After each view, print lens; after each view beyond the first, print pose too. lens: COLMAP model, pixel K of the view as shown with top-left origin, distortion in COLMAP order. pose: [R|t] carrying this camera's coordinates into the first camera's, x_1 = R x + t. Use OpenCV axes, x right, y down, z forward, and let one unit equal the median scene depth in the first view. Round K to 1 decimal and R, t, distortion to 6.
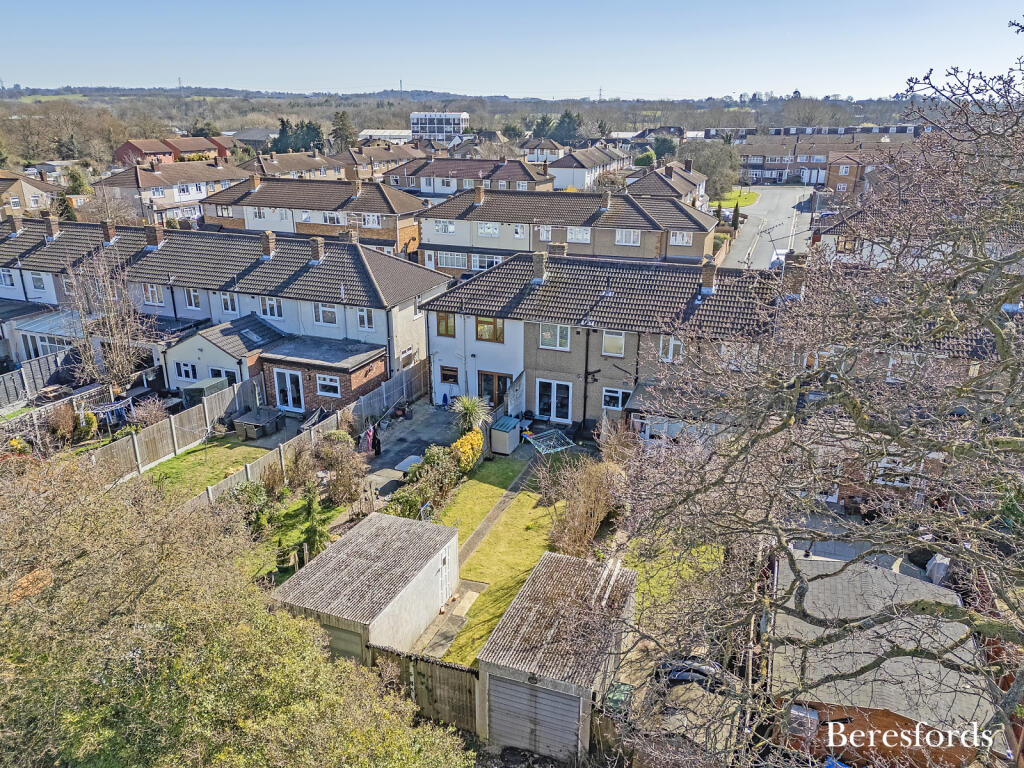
lens RADIAL K [[795.6, 0, 512.0], [0, 795.6, 384.0], [0, 0, 1]] dist [0.059515, -0.055260]
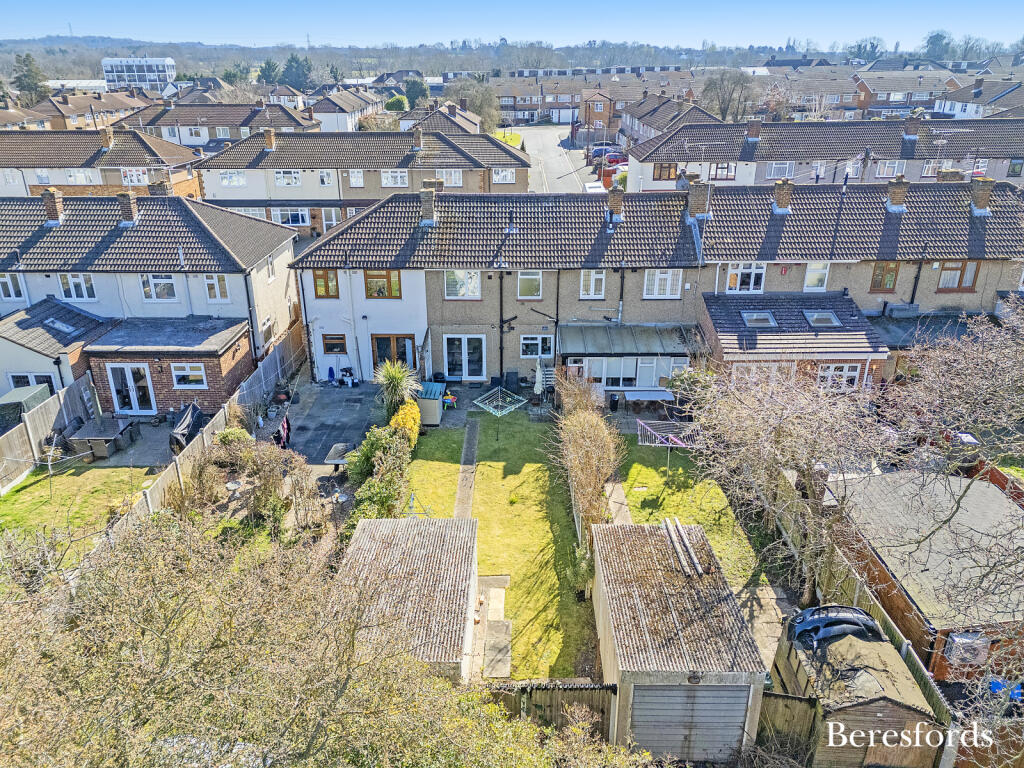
lens RADIAL K [[795.6, 0, 512.0], [0, 795.6, 384.0], [0, 0, 1]] dist [0.059515, -0.055260]
pose [[0.937932, -0.142352, 0.316258, -0.179257], [0.125577, 0.989401, 0.072915, -0.007666], [-0.323285, -0.028674, 0.945867, 0.139401]]
